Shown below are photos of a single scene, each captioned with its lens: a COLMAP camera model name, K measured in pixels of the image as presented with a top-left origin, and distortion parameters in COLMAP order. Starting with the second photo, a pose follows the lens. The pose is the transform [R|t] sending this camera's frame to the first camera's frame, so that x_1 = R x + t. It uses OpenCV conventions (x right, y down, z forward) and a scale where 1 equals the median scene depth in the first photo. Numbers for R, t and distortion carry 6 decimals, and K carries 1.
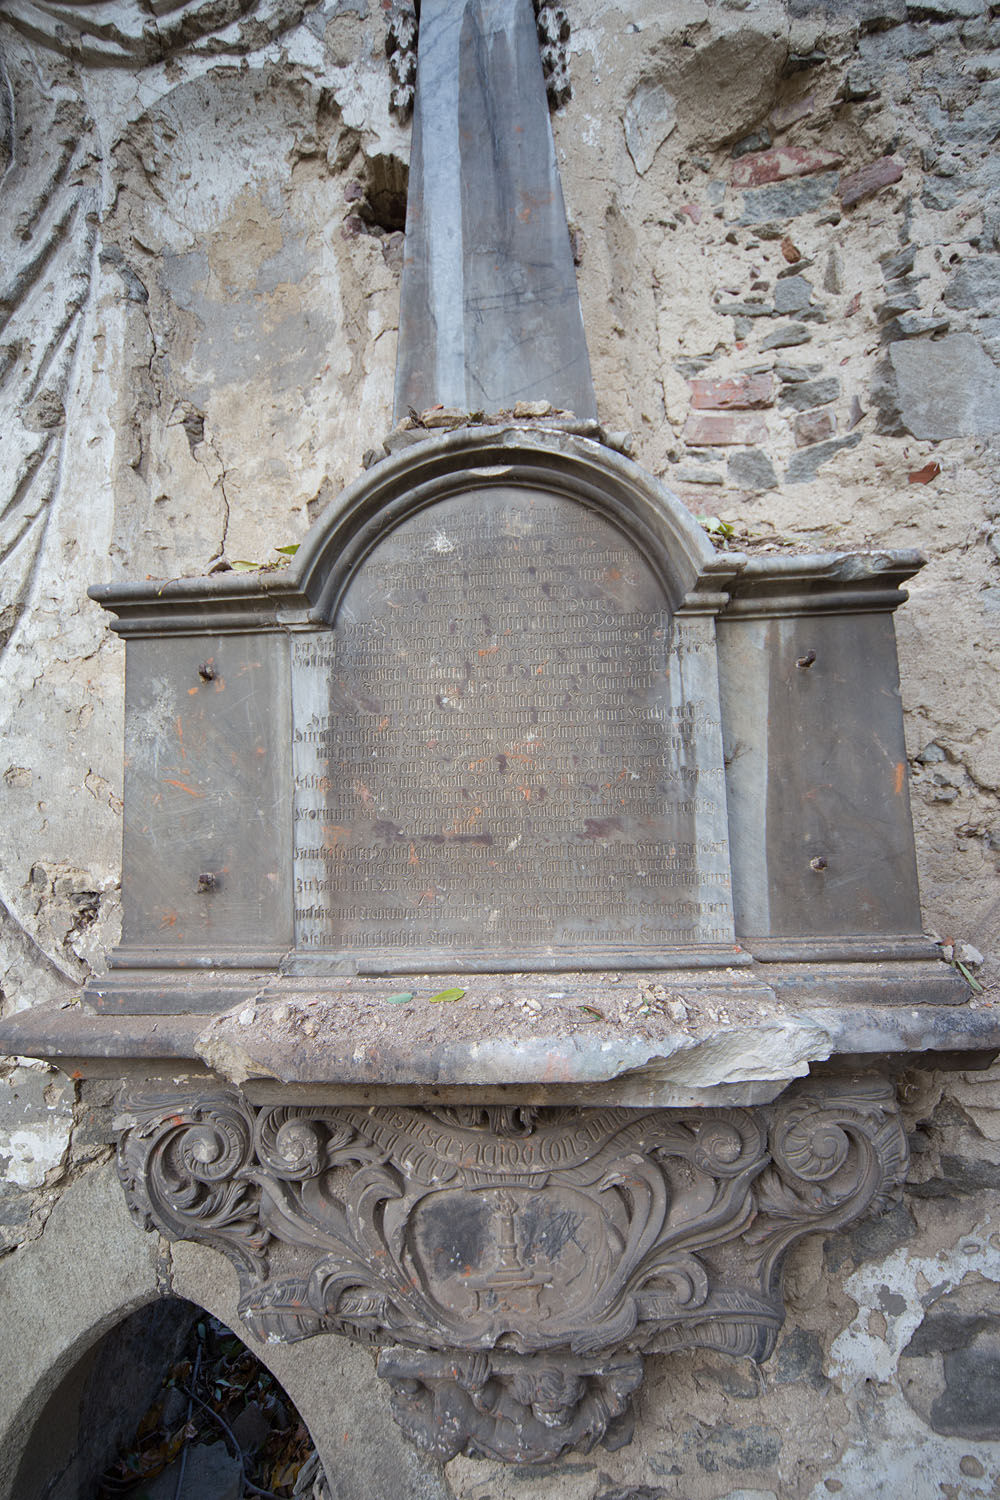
lens RADIAL K [[602.0, 0, 500.0], [0, 602.0, 750.0], [0, 0, 1]] dist [-0.007781, 0.000242]
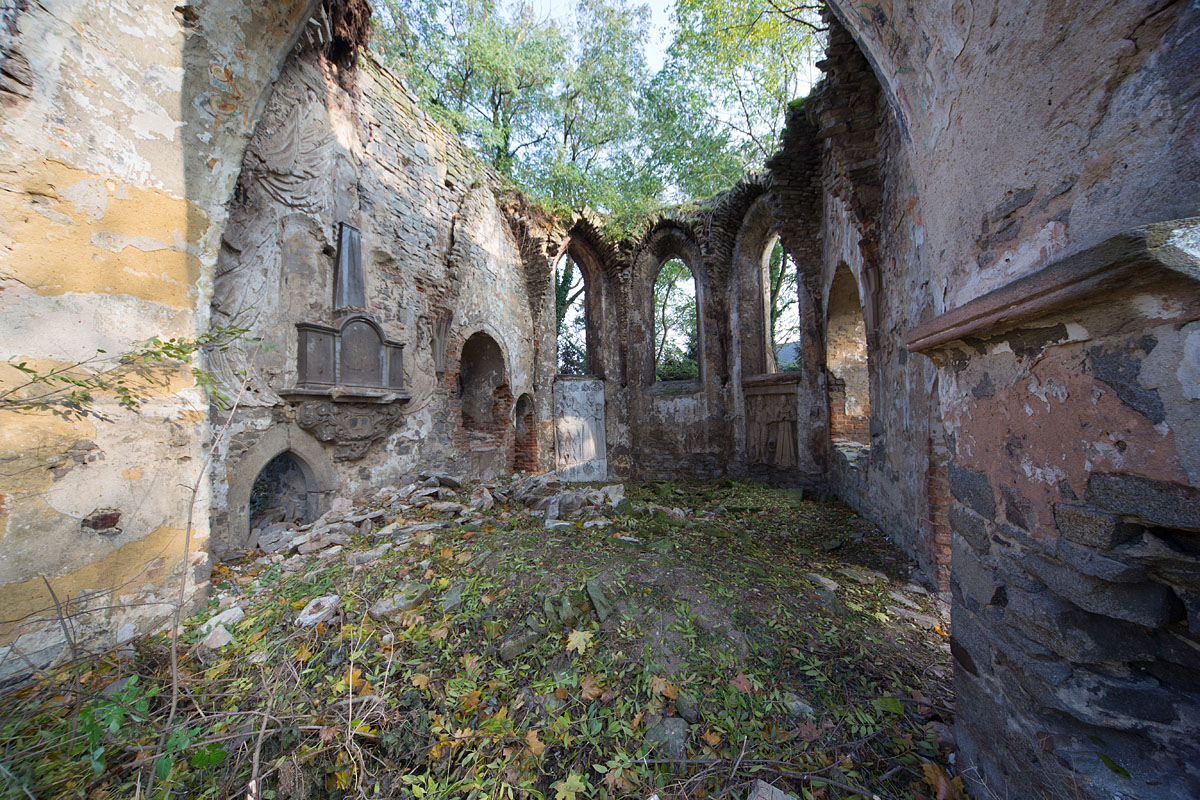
lens RADIAL K [[426.1, 0, 600.0], [0, 426.1, 400.0], [0, 0, 1]] dist [-0.000163, -0.000125]
pose [[0.298146, 0.063310, 0.952418, -3.345953], [-0.052272, 0.997384, -0.049936, 0.505912], [-0.953088, -0.034896, 0.300675, -2.770057]]
